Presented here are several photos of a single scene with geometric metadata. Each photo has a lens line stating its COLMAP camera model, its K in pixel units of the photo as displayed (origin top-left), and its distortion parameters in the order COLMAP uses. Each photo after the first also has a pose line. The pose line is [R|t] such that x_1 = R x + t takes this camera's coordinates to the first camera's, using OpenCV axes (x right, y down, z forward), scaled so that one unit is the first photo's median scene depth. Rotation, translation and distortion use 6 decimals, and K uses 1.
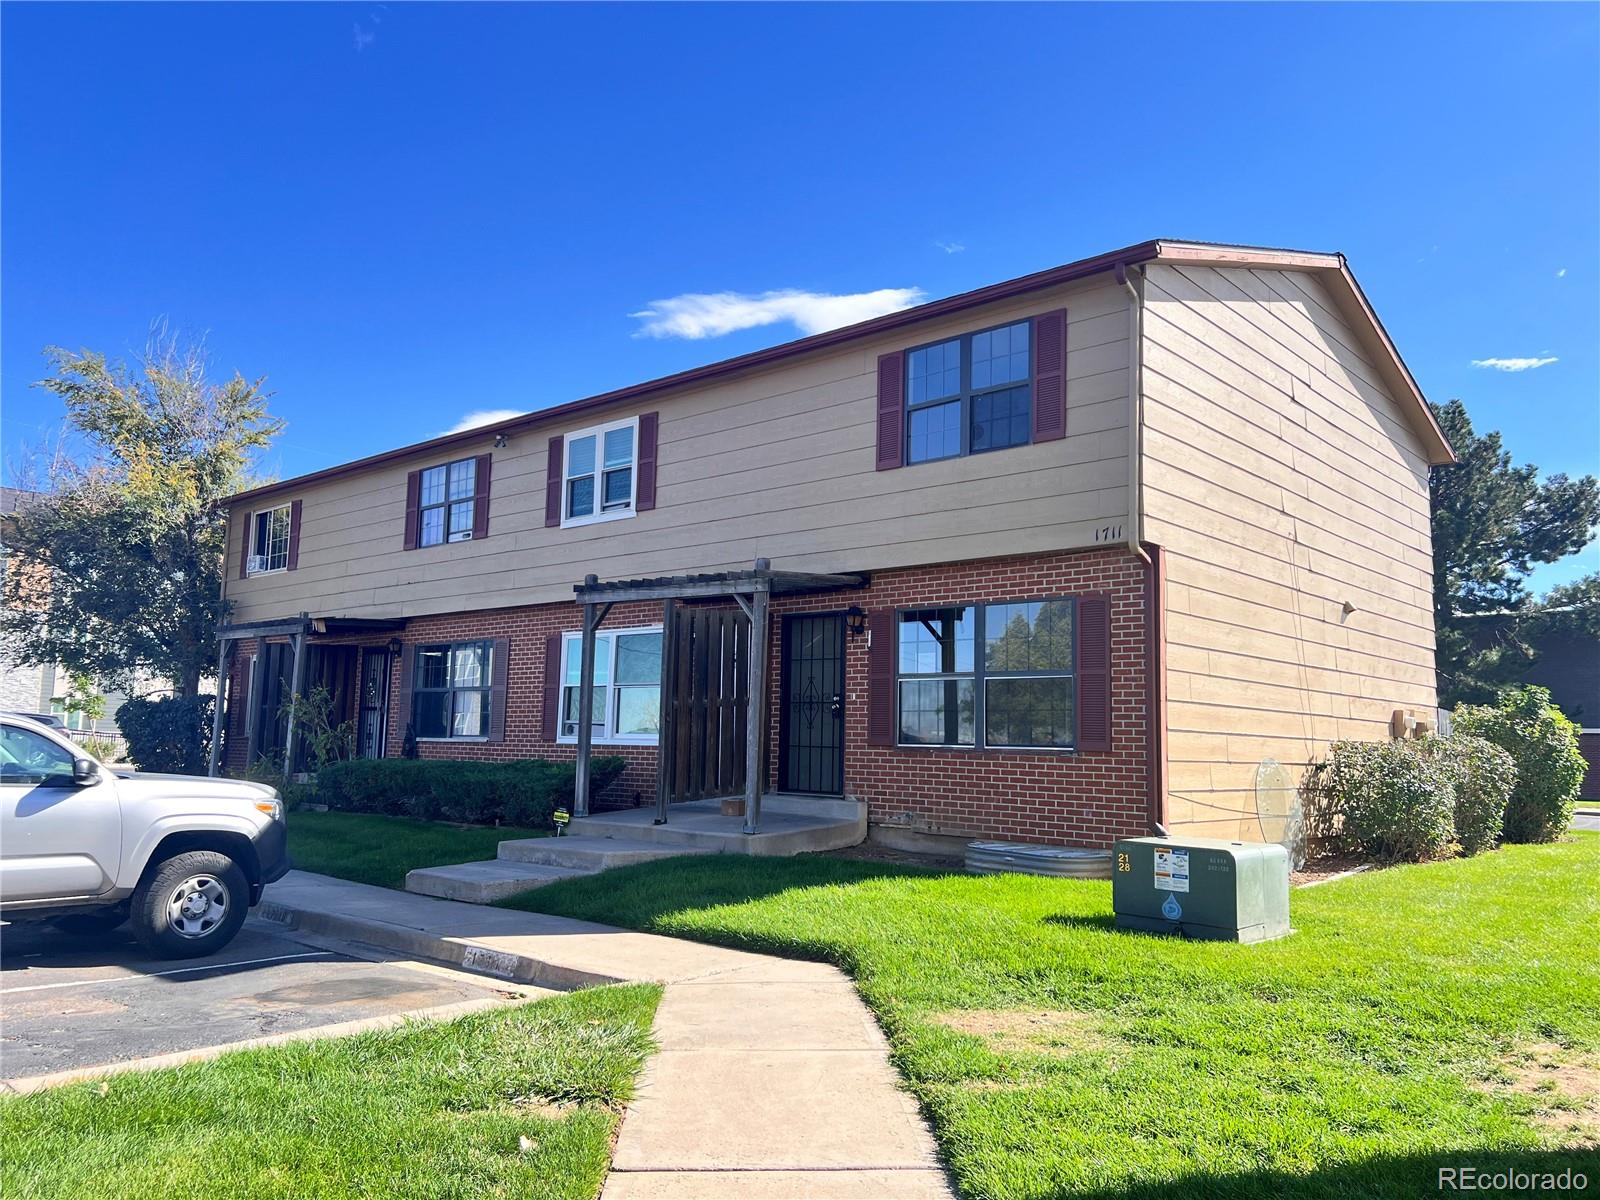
lens RADIAL K [[1216.1, 0, 804.9], [0, 1216.1, 590.1], [0, 0, 1]] dist [0.060621, -0.061018]
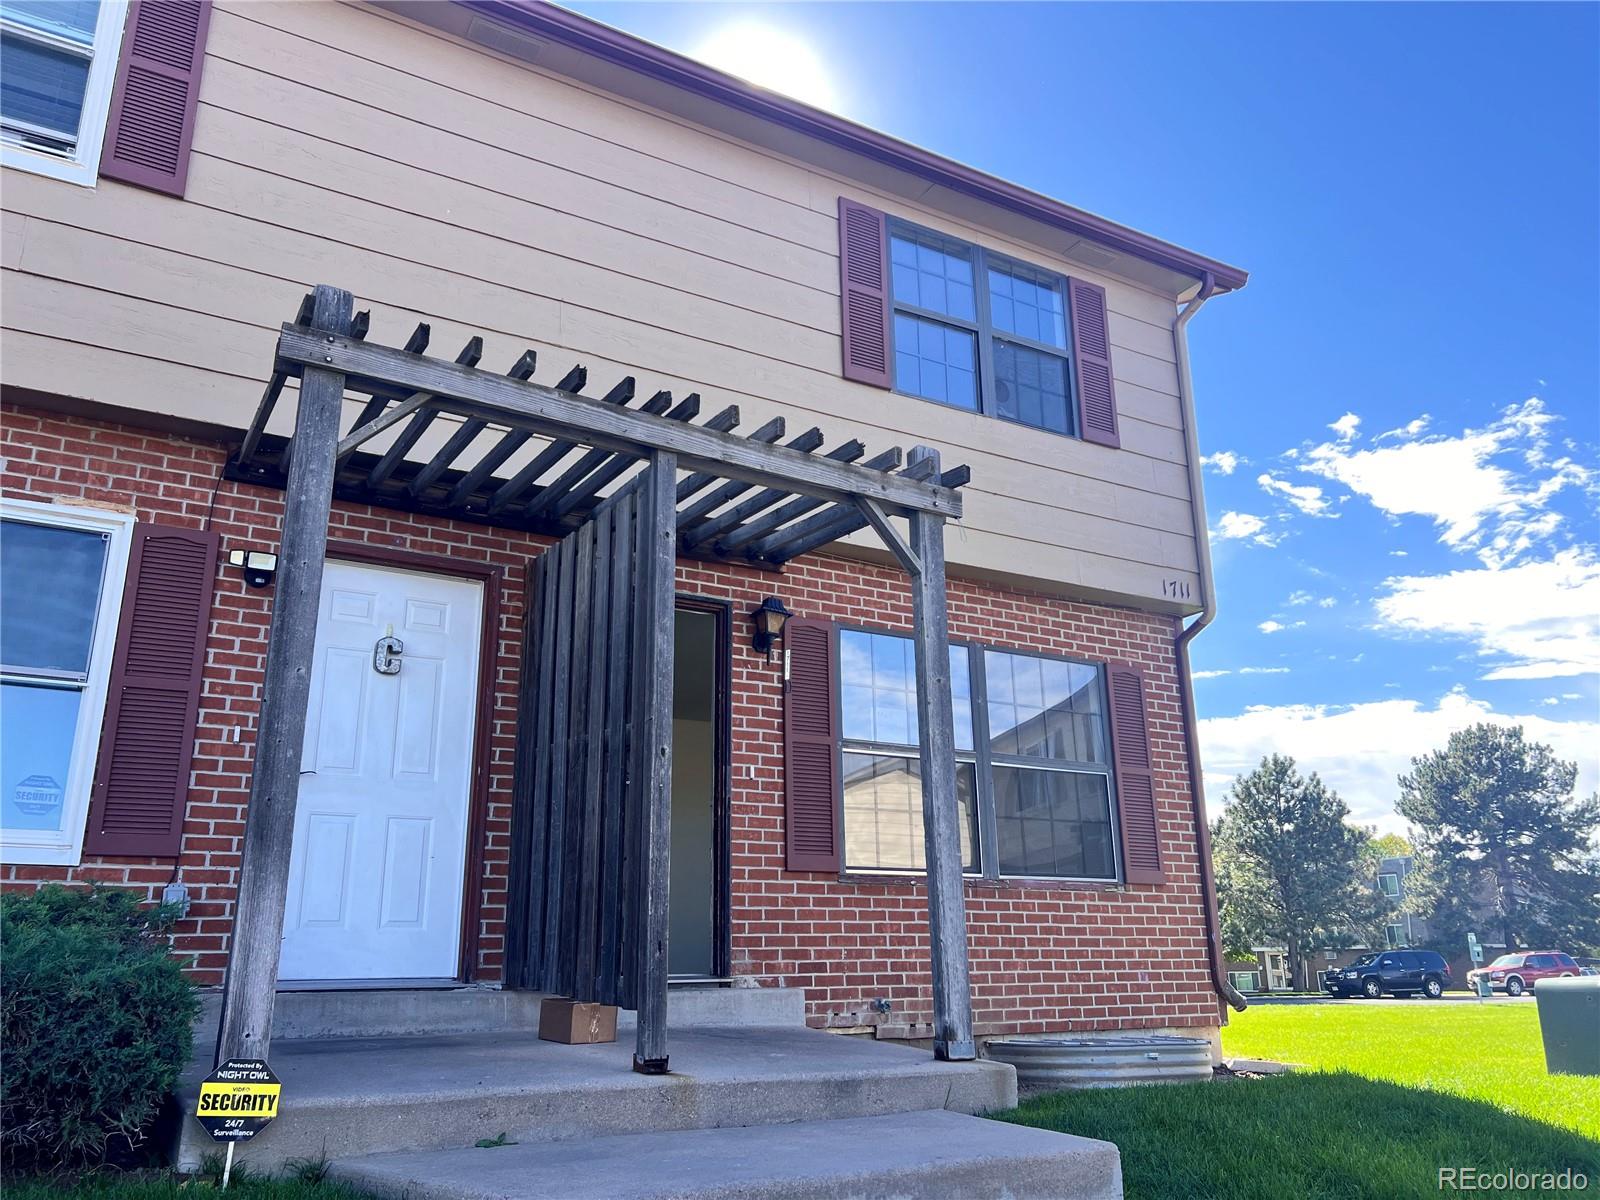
lens RADIAL K [[1216.1, 0, 806.3], [0, 1216.1, 597.8], [0, 0, 1]] dist [0.060621, -0.061018]
pose [[0.305186, 0.257735, 0.916752, -0.436315], [-0.096594, 0.966092, -0.239451, 0.137562], [-0.947381, -0.015476, 0.319734, 0.824926]]
